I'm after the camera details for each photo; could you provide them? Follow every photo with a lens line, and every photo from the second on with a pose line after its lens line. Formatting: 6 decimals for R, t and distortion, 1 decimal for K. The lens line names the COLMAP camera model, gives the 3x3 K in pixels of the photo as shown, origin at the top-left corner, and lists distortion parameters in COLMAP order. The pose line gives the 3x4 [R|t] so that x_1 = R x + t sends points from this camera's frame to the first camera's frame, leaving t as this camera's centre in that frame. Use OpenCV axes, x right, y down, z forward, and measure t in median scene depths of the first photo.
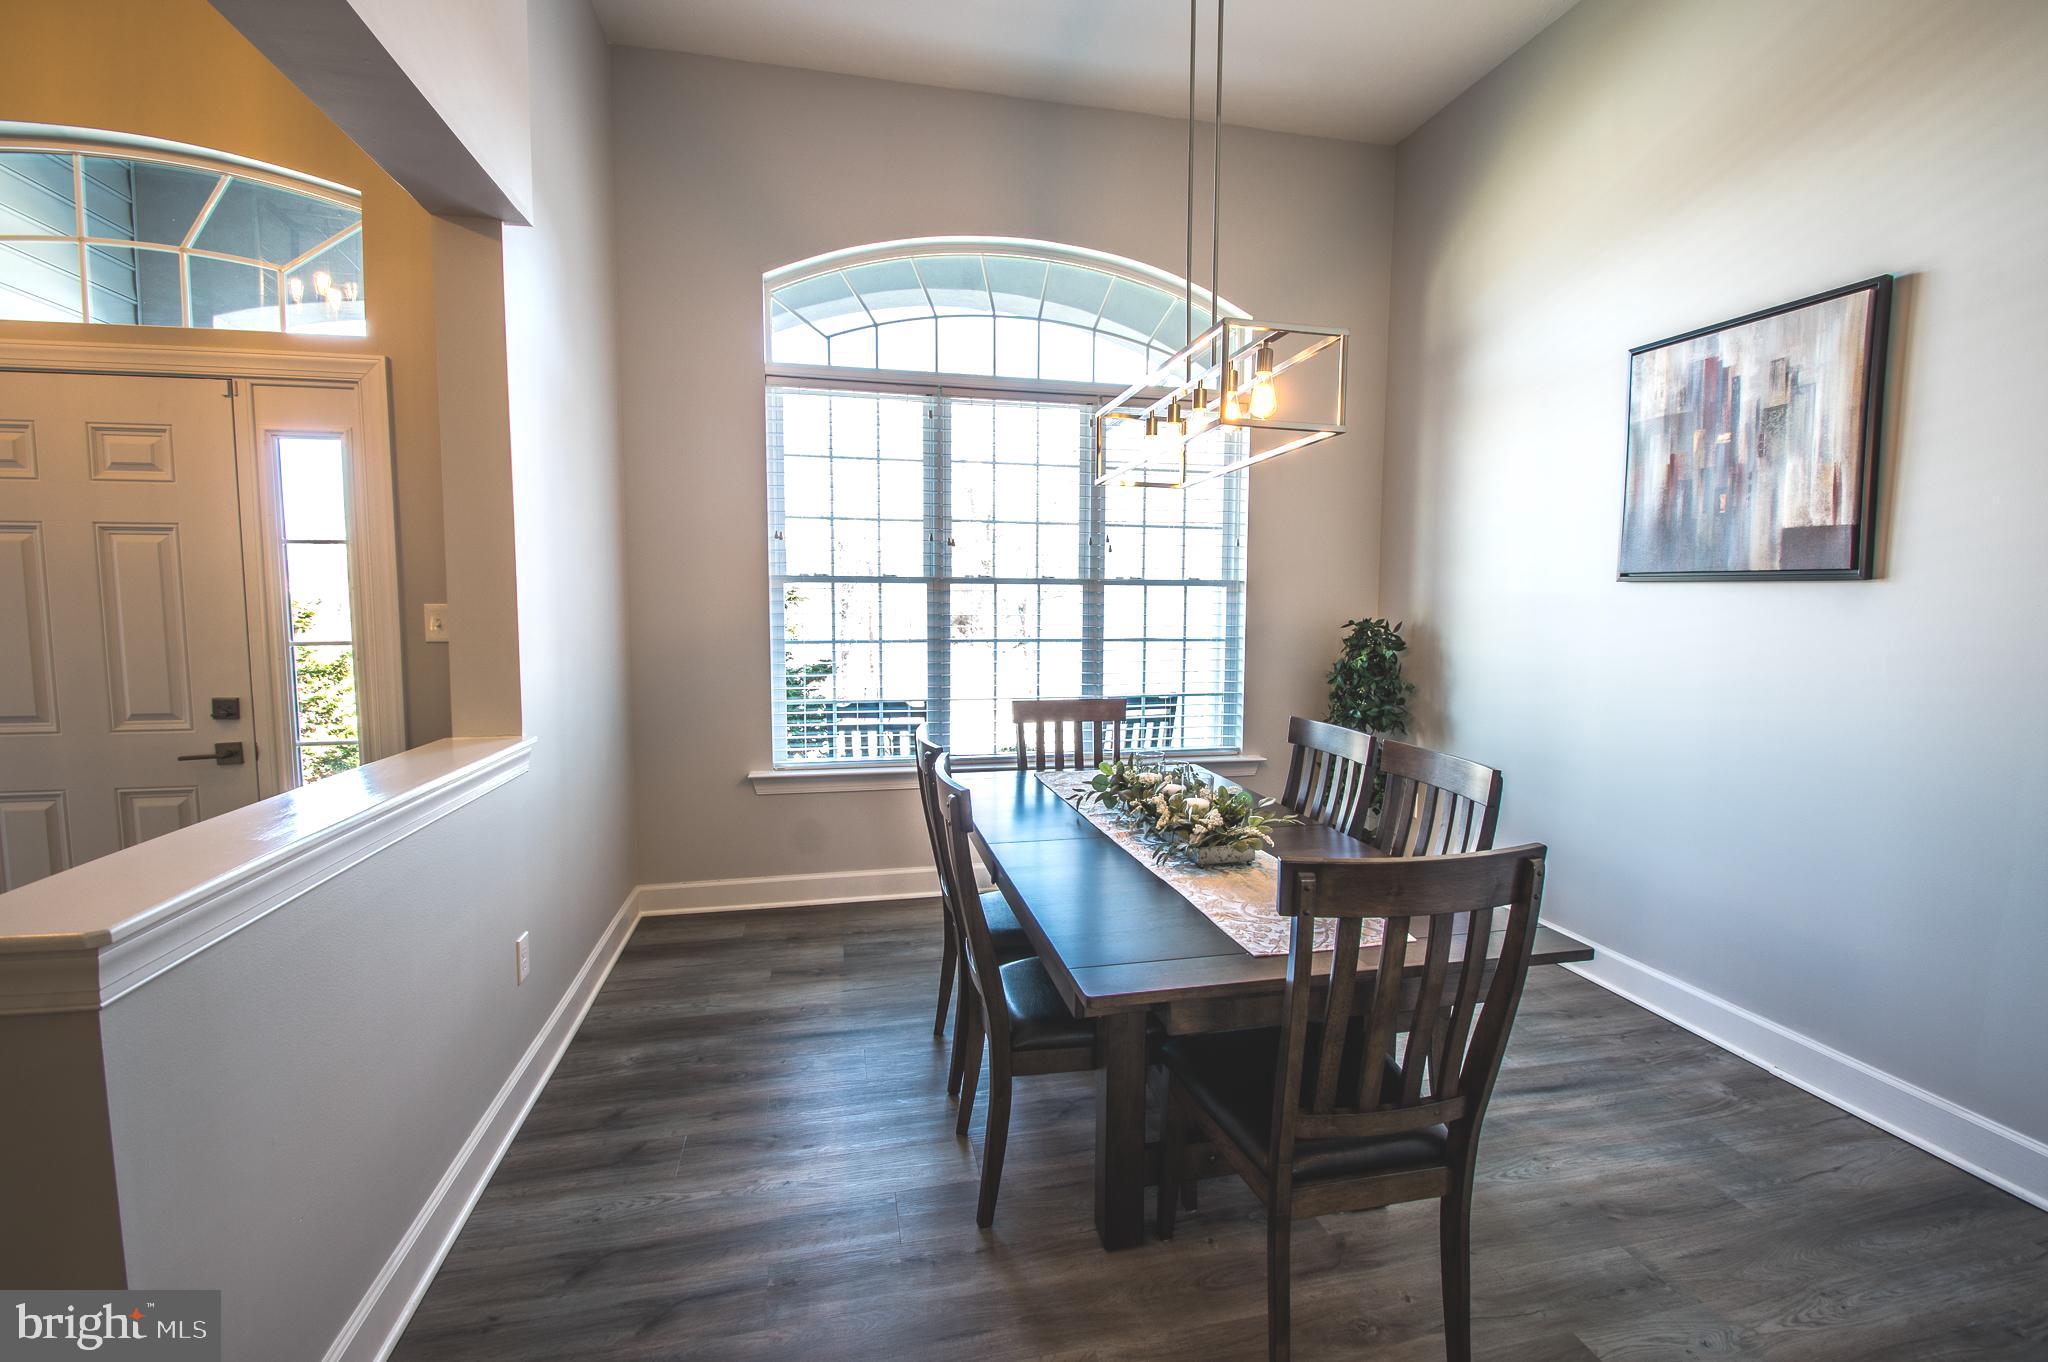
lens RADIAL K [[915.2, 0, 1063.0], [0, 915.2, 674.4], [0, 0, 1]] dist [0.002756, -0.007025]
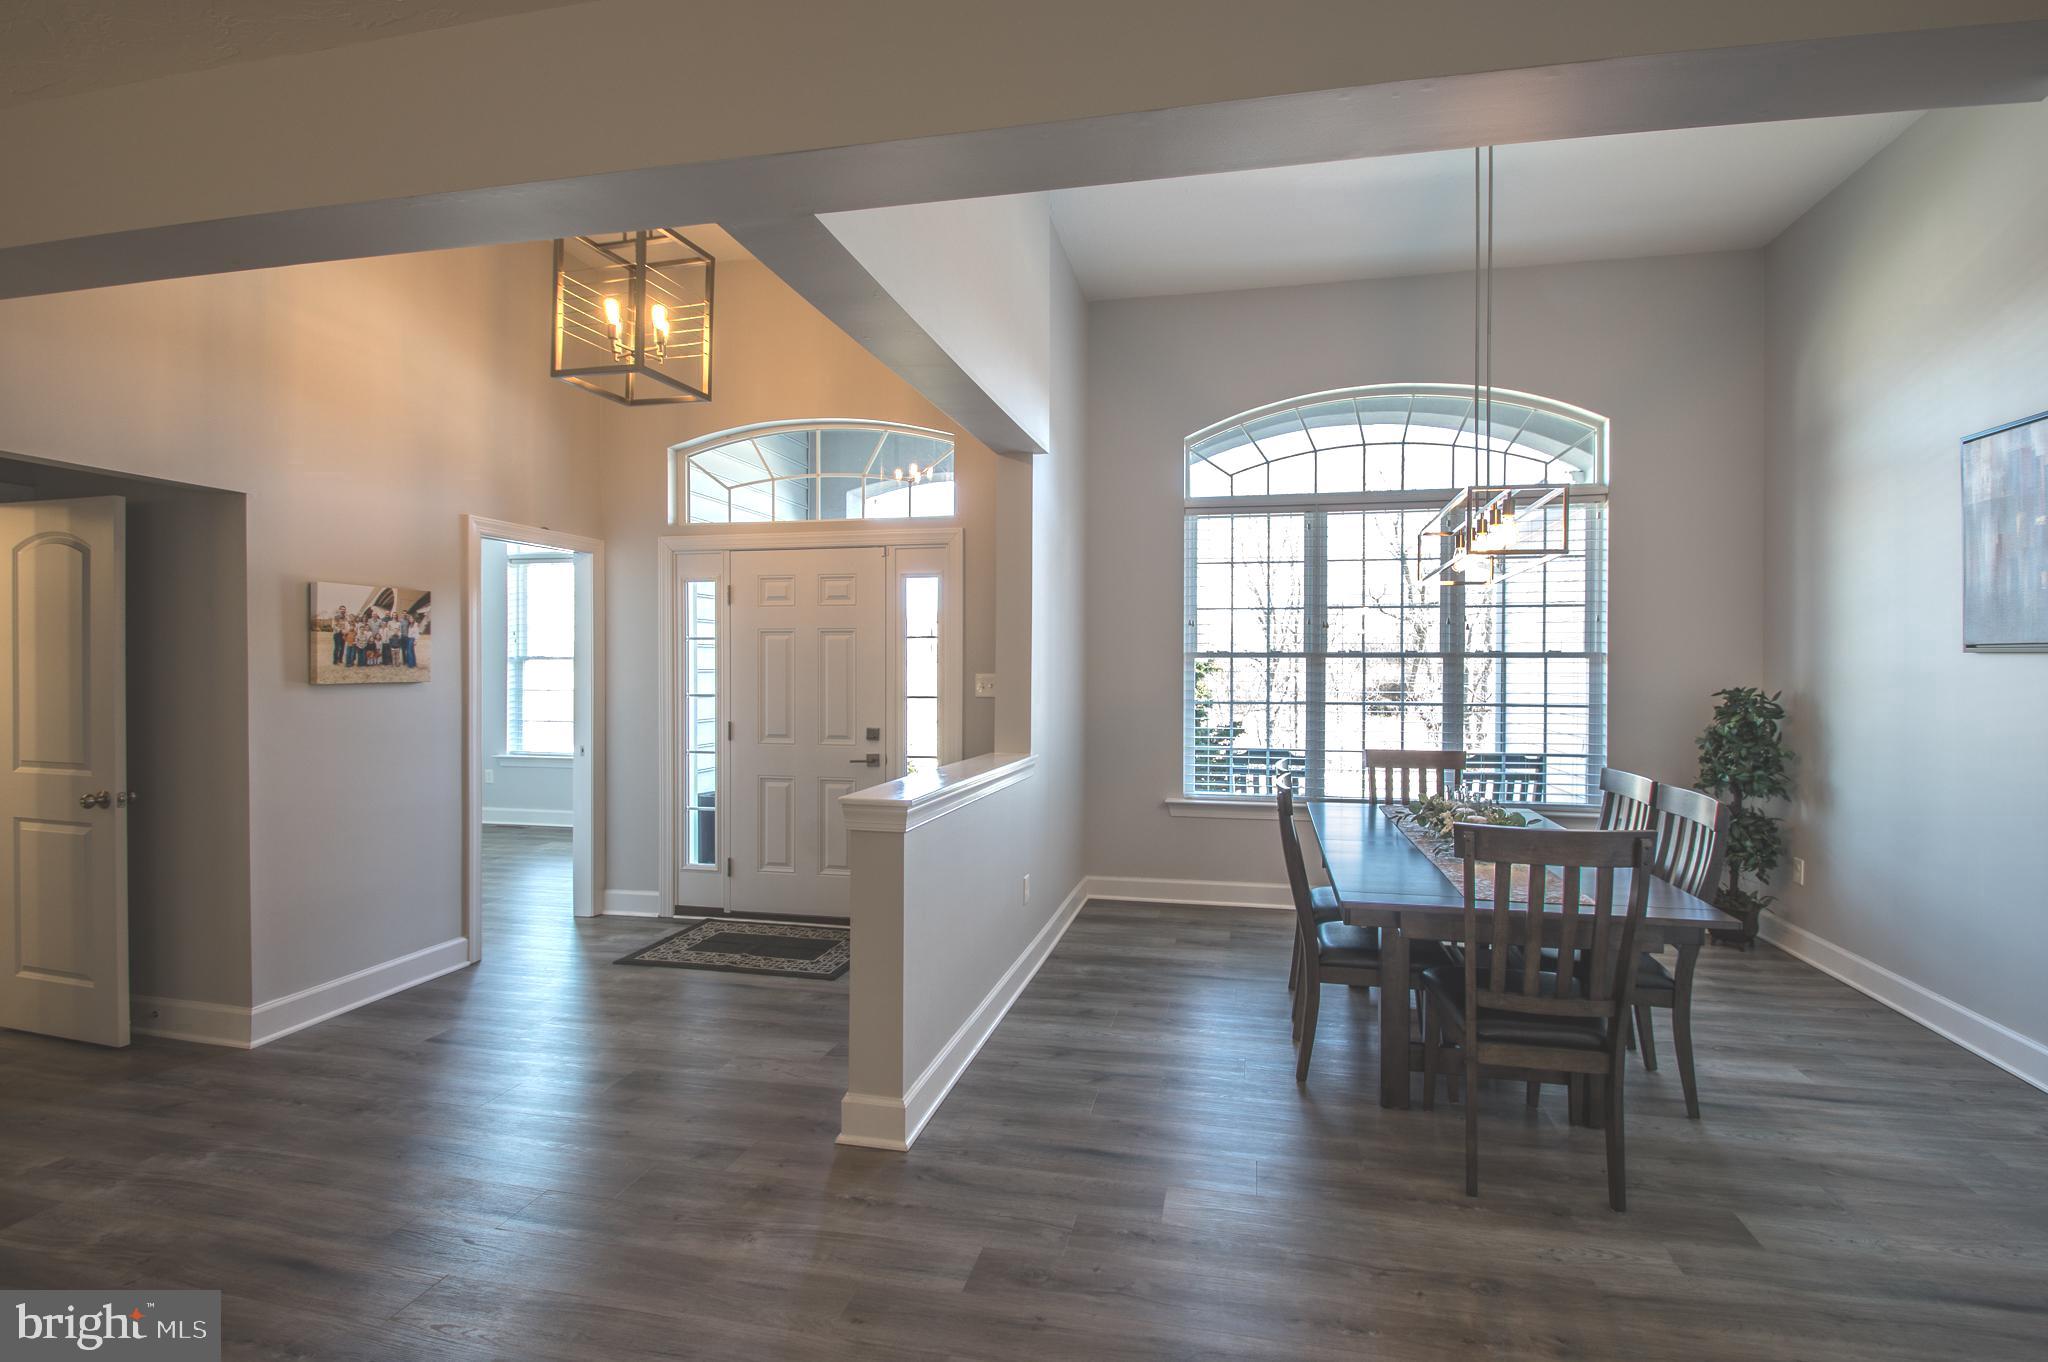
lens RADIAL K [[964.9, 0, 947.8], [0, 964.9, 673.0], [0, 0, 1]] dist [0.002021, -0.001495]
pose [[0.843927, -0.000668, -0.536458, 0.184721], [-0.040917, 0.997006, -0.065610, 0.036331], [0.534895, 0.077320, 0.841373, -0.473606]]
